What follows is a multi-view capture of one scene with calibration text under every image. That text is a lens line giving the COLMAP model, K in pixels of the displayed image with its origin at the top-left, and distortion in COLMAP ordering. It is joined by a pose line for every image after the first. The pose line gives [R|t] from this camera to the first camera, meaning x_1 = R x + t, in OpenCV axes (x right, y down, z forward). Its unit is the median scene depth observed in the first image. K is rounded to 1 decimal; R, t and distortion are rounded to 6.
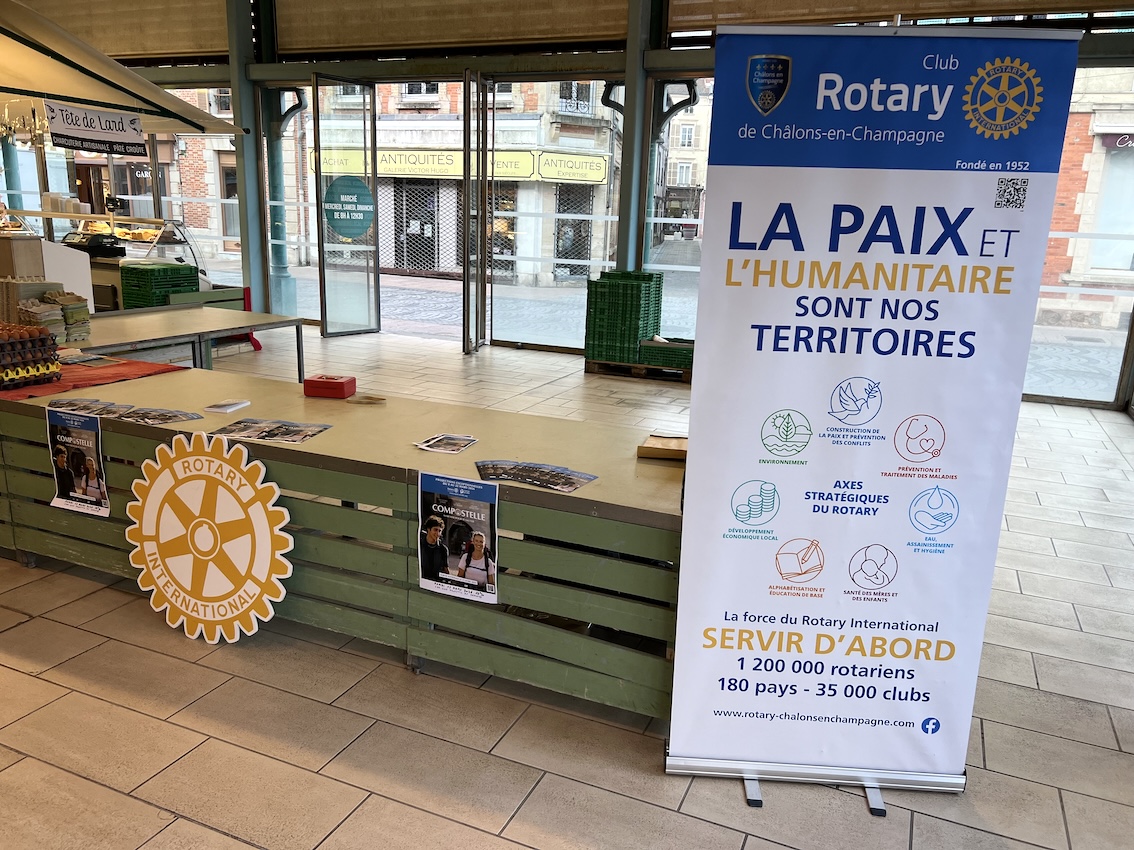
lens RADIAL K [[866.4, 0, 571.2], [0, 866.4, 424.3], [0, 0, 1]] dist [0.006285, -0.004530]
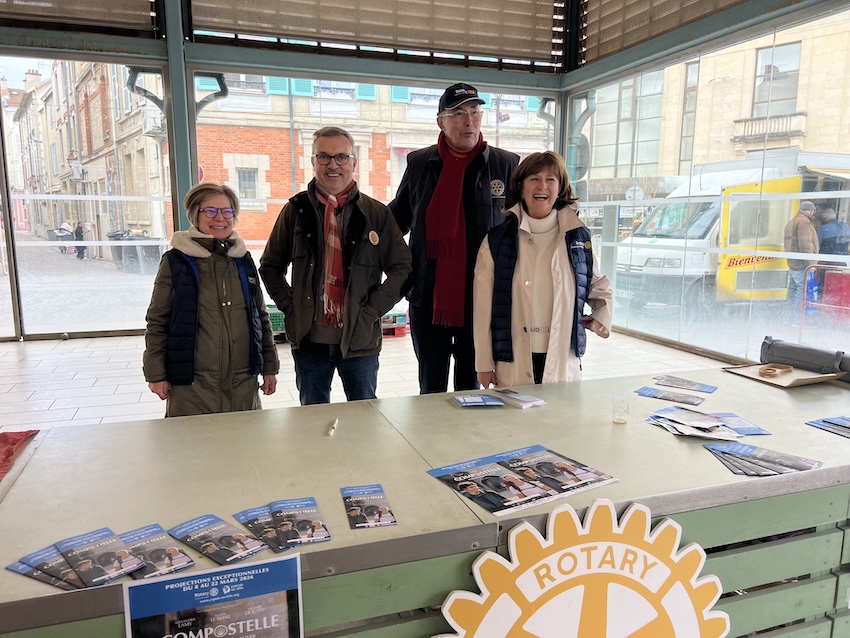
lens RADIAL K [[649.4, 0, 426.7], [0, 649.4, 321.1], [0, 0, 1]] dist [0.006285, -0.004530]
pose [[0.733625, -0.135878, 0.665831, -0.762662], [0.178126, 0.983997, 0.004545, -0.131412], [-0.655794, 0.115267, 0.746089, 0.712084]]
